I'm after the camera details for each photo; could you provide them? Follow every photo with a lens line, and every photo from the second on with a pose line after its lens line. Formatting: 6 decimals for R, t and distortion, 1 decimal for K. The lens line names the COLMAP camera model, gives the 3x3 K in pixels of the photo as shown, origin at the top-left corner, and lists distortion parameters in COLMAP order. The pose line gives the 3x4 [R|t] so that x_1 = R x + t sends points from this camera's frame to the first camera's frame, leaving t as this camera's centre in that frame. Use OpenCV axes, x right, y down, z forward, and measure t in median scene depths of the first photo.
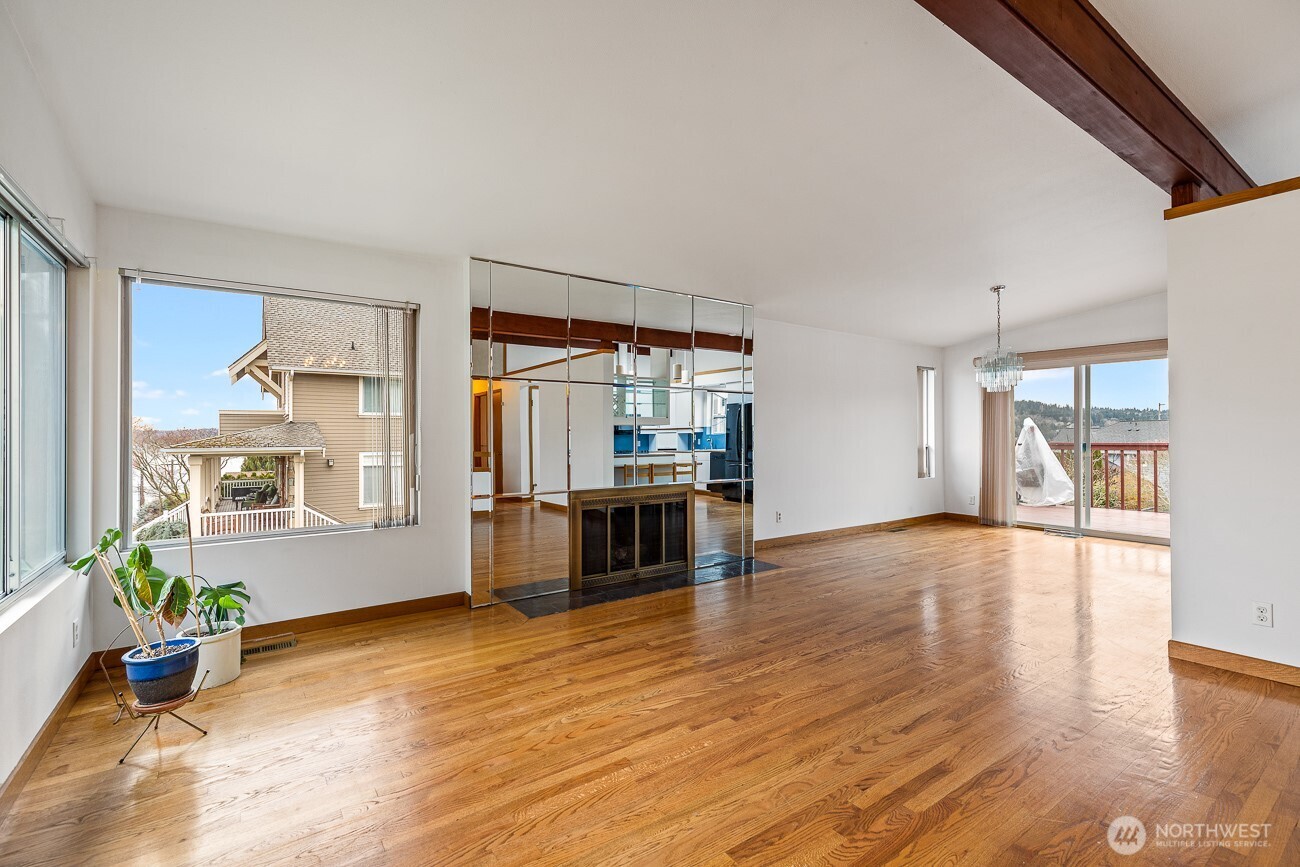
lens RADIAL K [[580.7, 0, 650.0], [0, 580.7, 433.5], [0, 0, 1]] dist [0.009434, -0.000246]
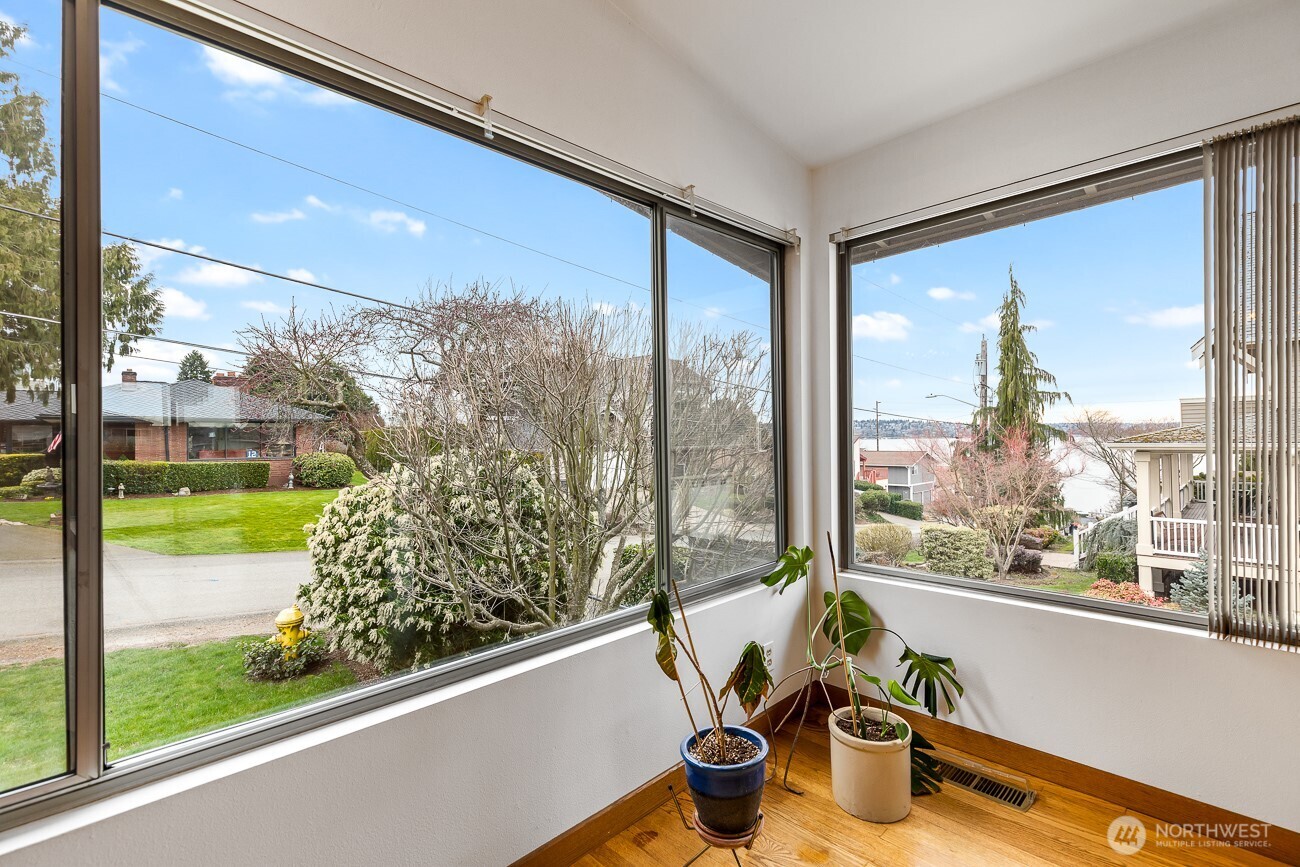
lens RADIAL K [[580.7, 0, 650.0], [0, 580.7, 433.5], [0, 0, 1]] dist [0.009434, -0.000246]
pose [[0.169751, -0.002853, -0.985483, -0.048952], [0.014932, 0.999888, -0.000322, -0.001410], [0.985374, -0.014660, 0.169775, 0.240934]]
